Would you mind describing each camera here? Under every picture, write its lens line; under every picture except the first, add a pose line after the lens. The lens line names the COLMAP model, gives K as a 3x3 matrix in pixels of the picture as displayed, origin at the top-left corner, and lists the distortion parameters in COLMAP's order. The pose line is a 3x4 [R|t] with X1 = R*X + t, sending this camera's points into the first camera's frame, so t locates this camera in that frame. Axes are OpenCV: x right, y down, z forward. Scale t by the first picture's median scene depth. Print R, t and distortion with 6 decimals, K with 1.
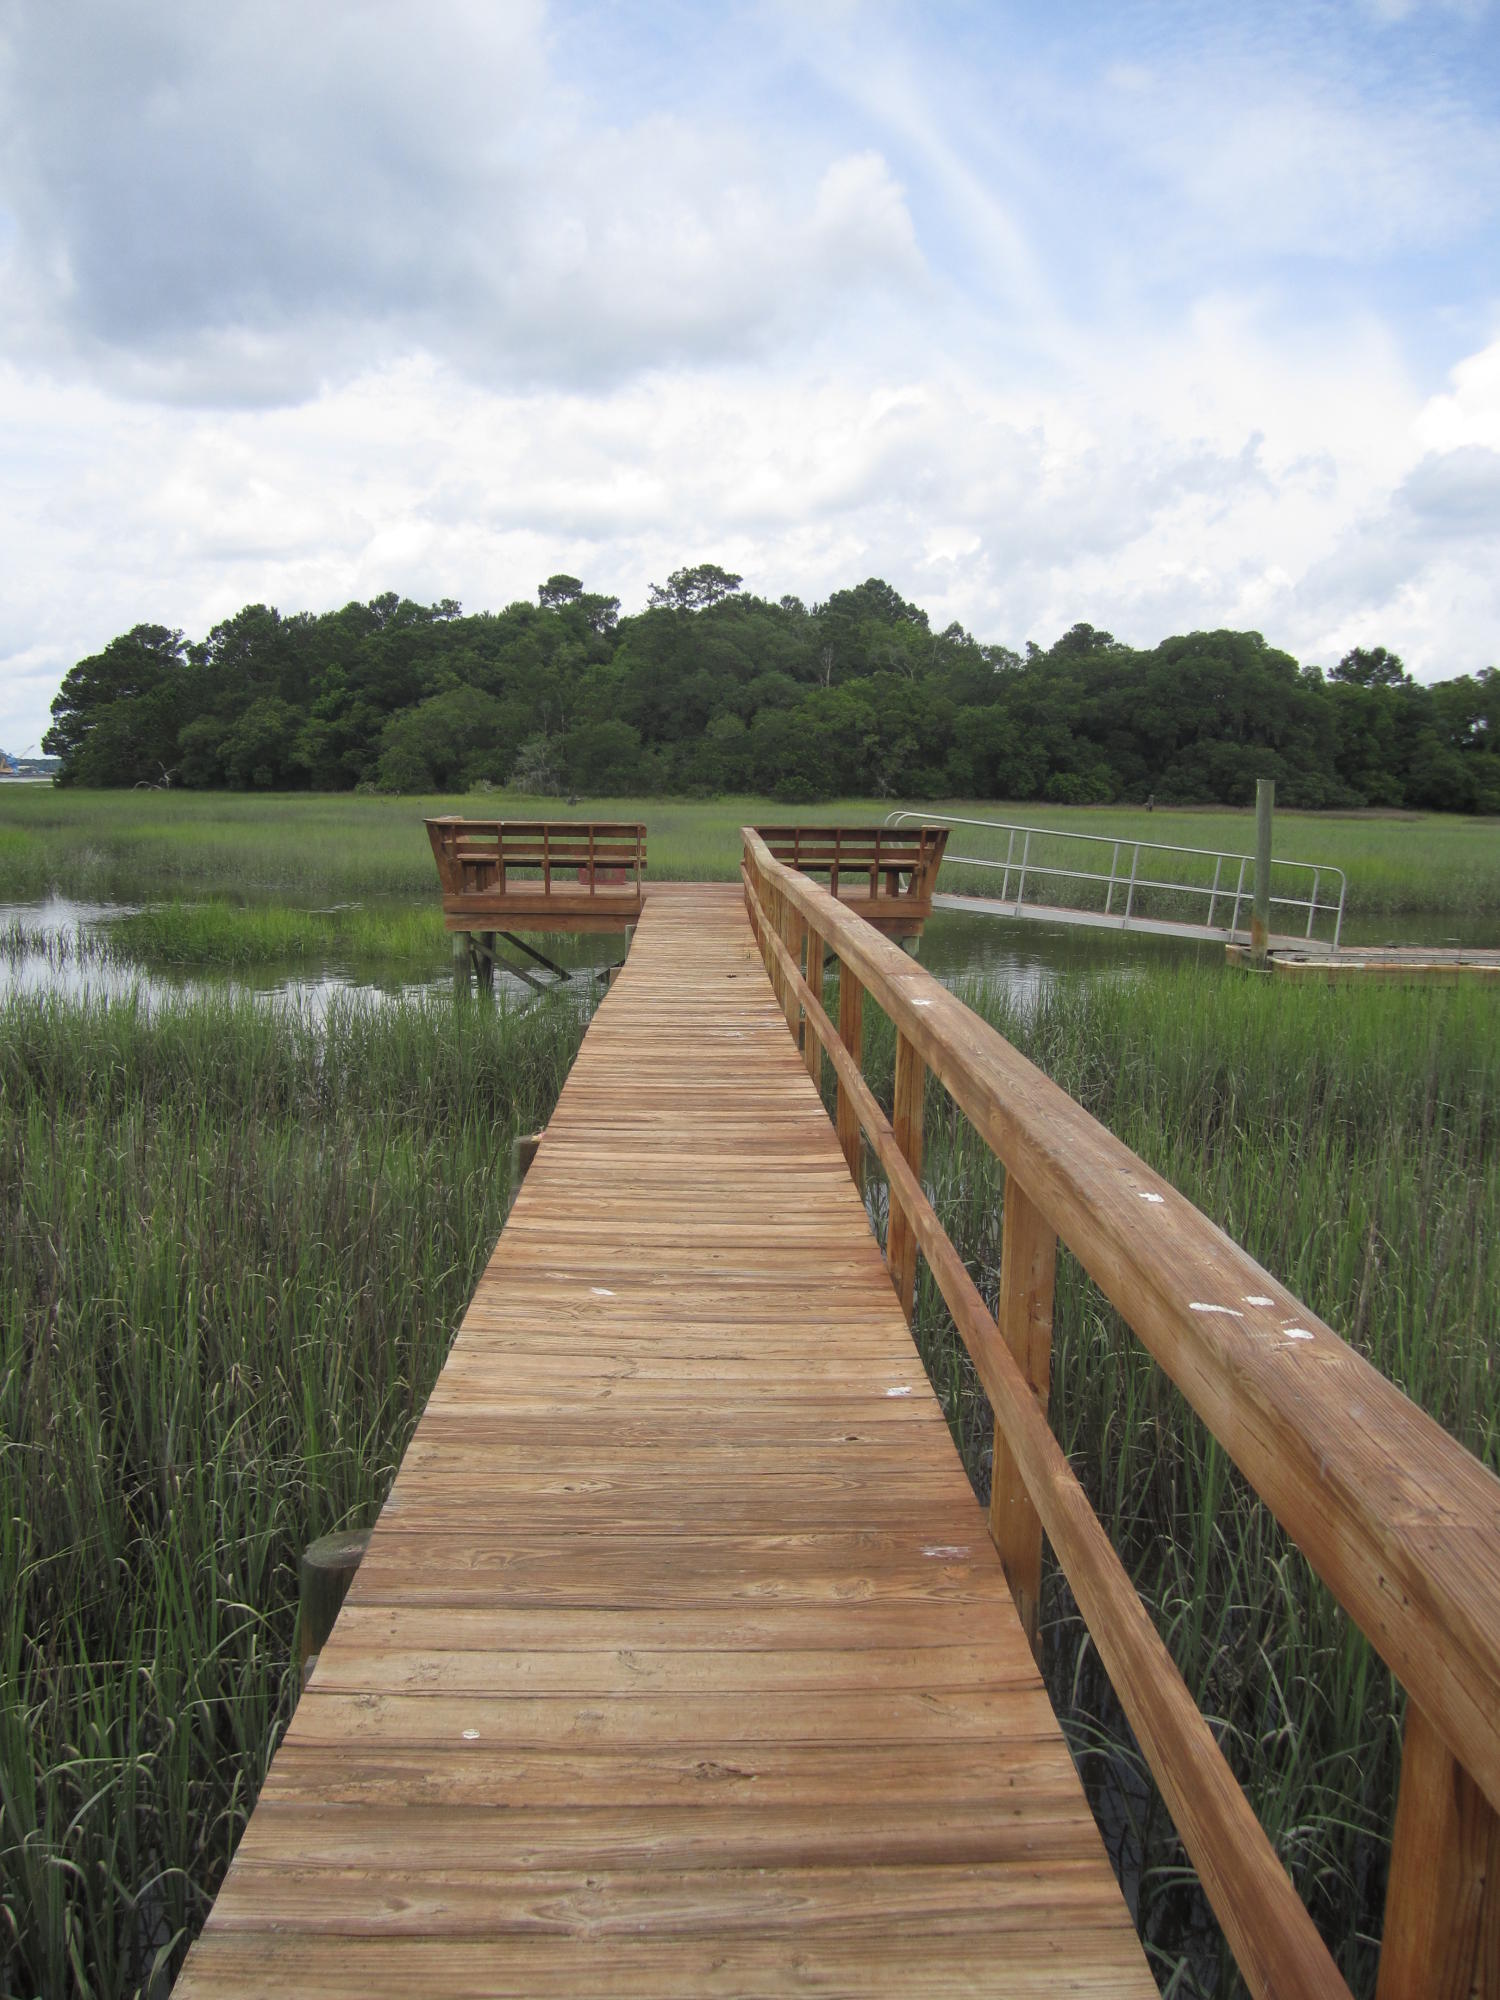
lens RADIAL K [[1668.7, 0, 746.7], [0, 1668.7, 1038.8], [0, 0, 1]] dist [-0.144683, 0.053525]
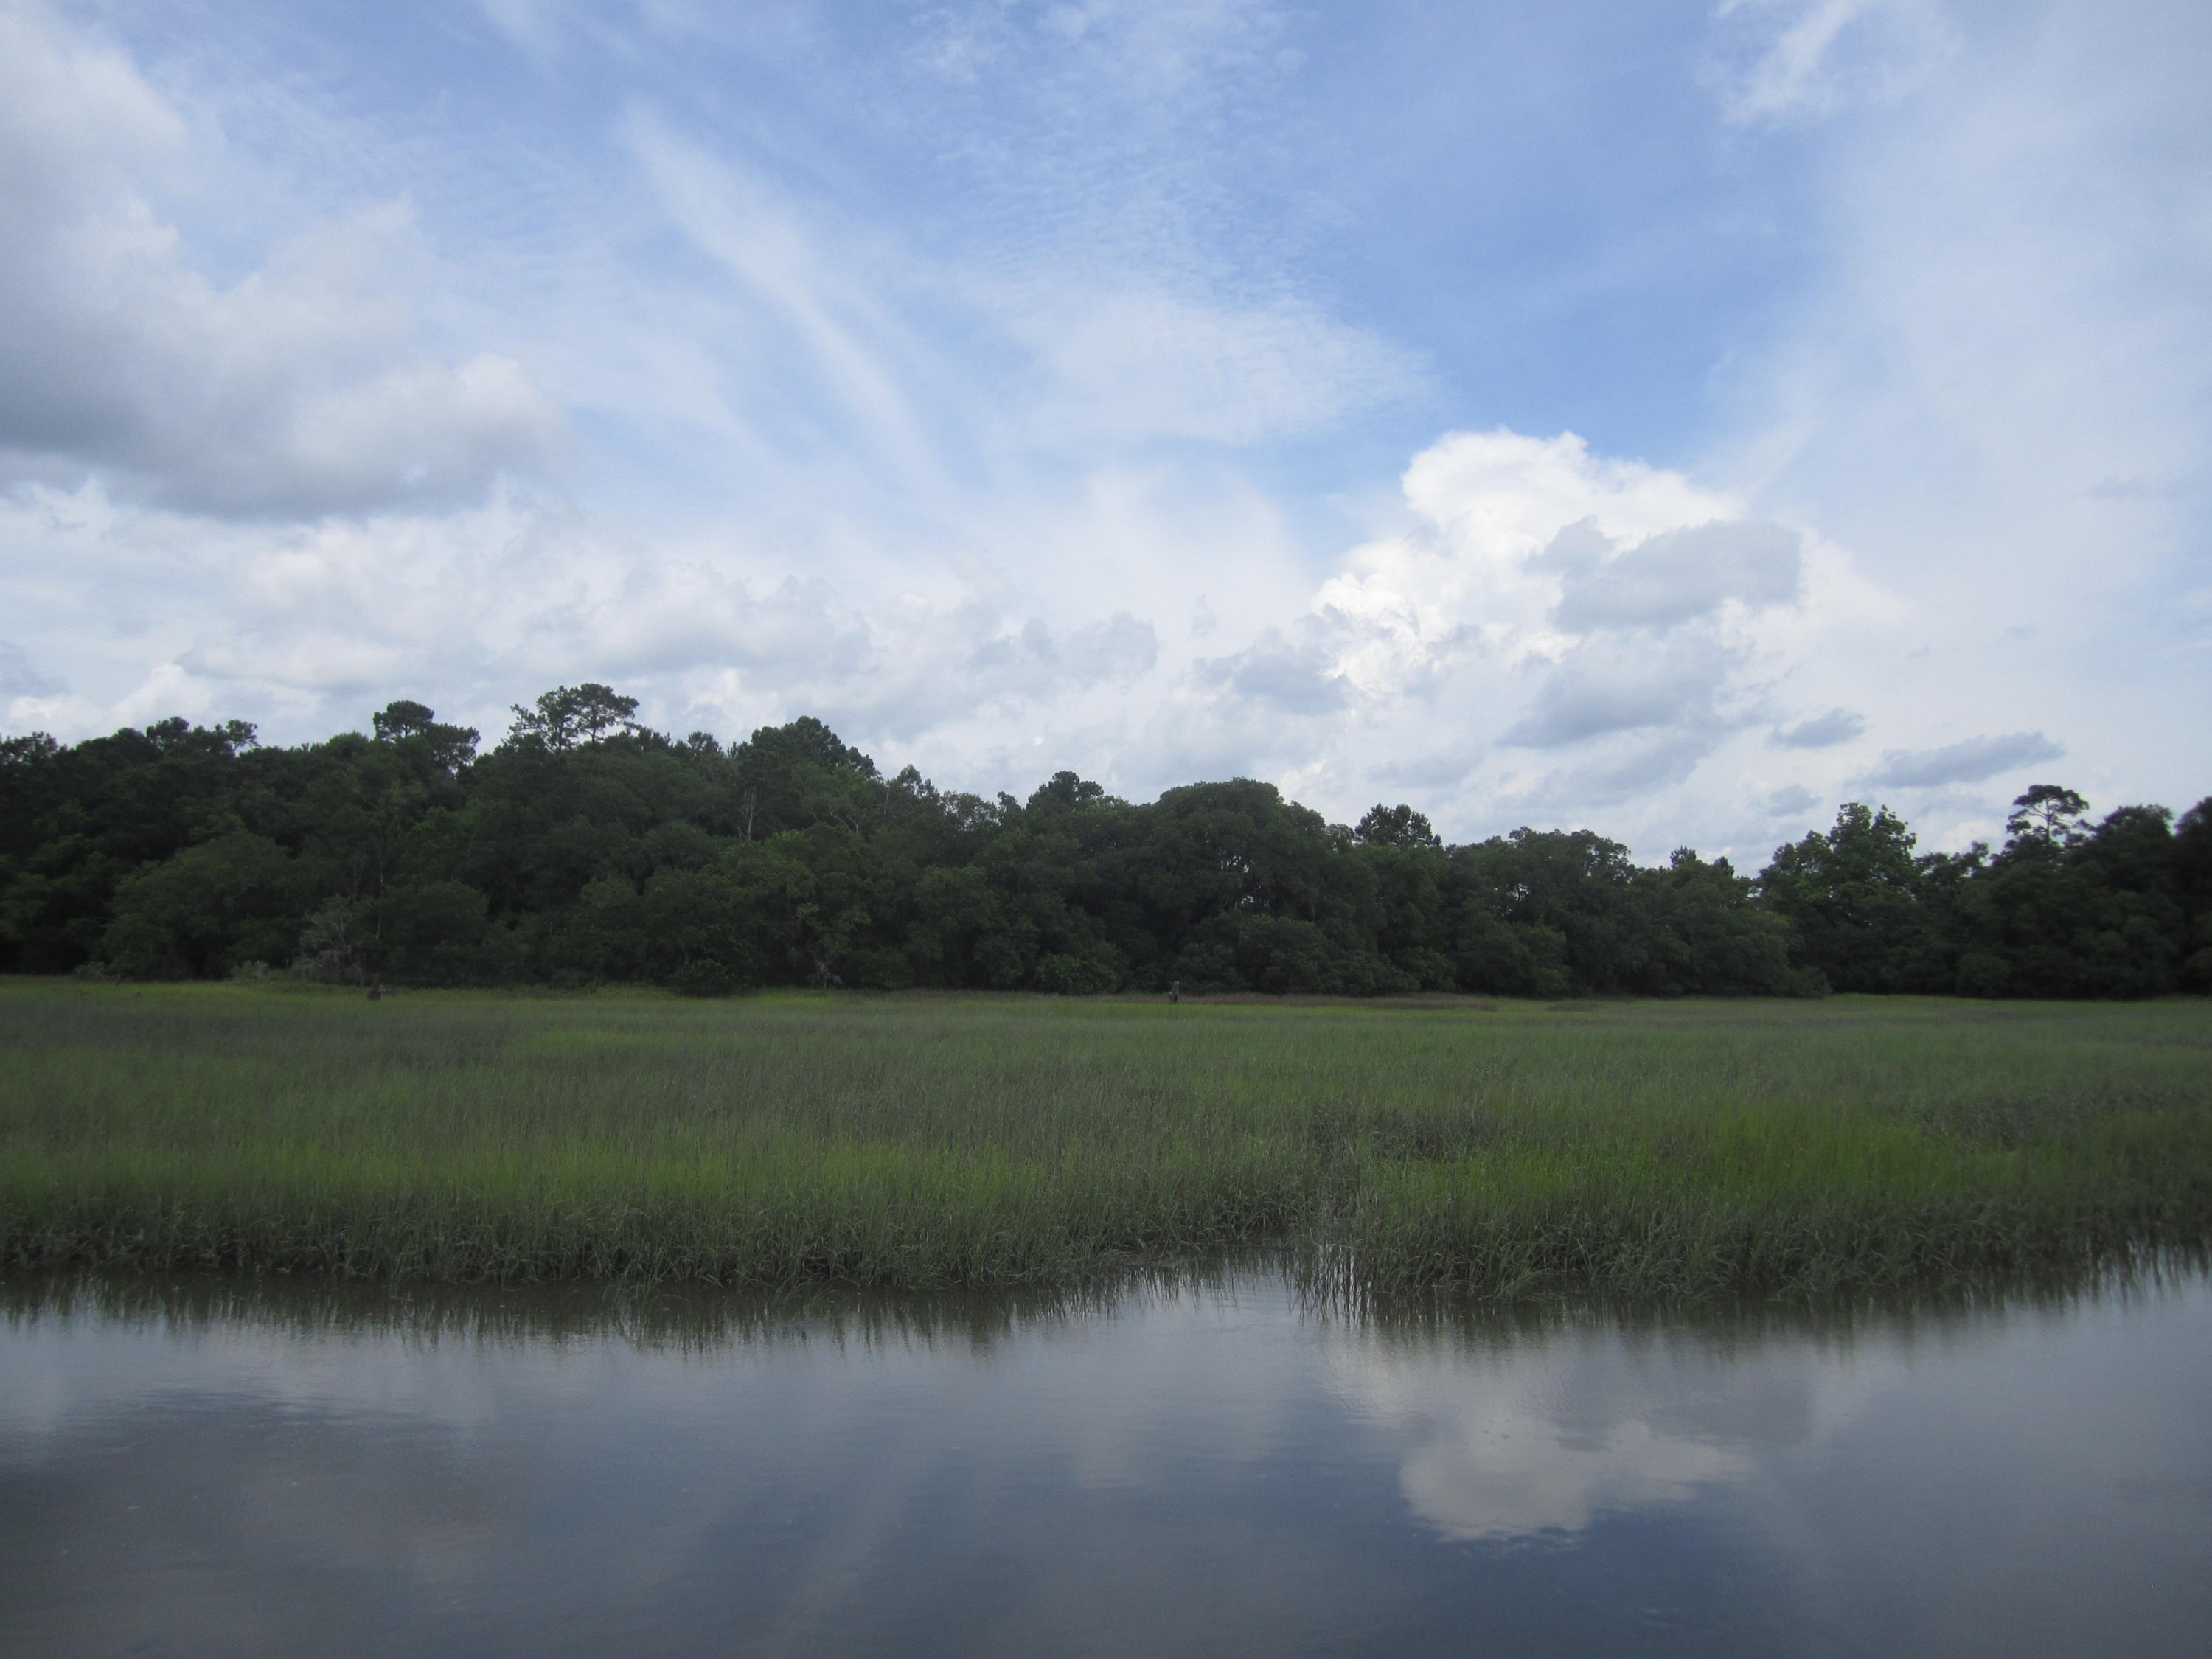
lens RADIAL K [[1928.6, 0, 1106.0], [0, 1928.6, 829.5], [0, 0, 1]] dist [-0.015285, 0.004190]
pose [[0.972977, 0.018145, 0.230190, 0.003827], [0.033334, 0.975427, -0.217785, -0.017113], [-0.228485, 0.219573, 0.948463, 0.107277]]
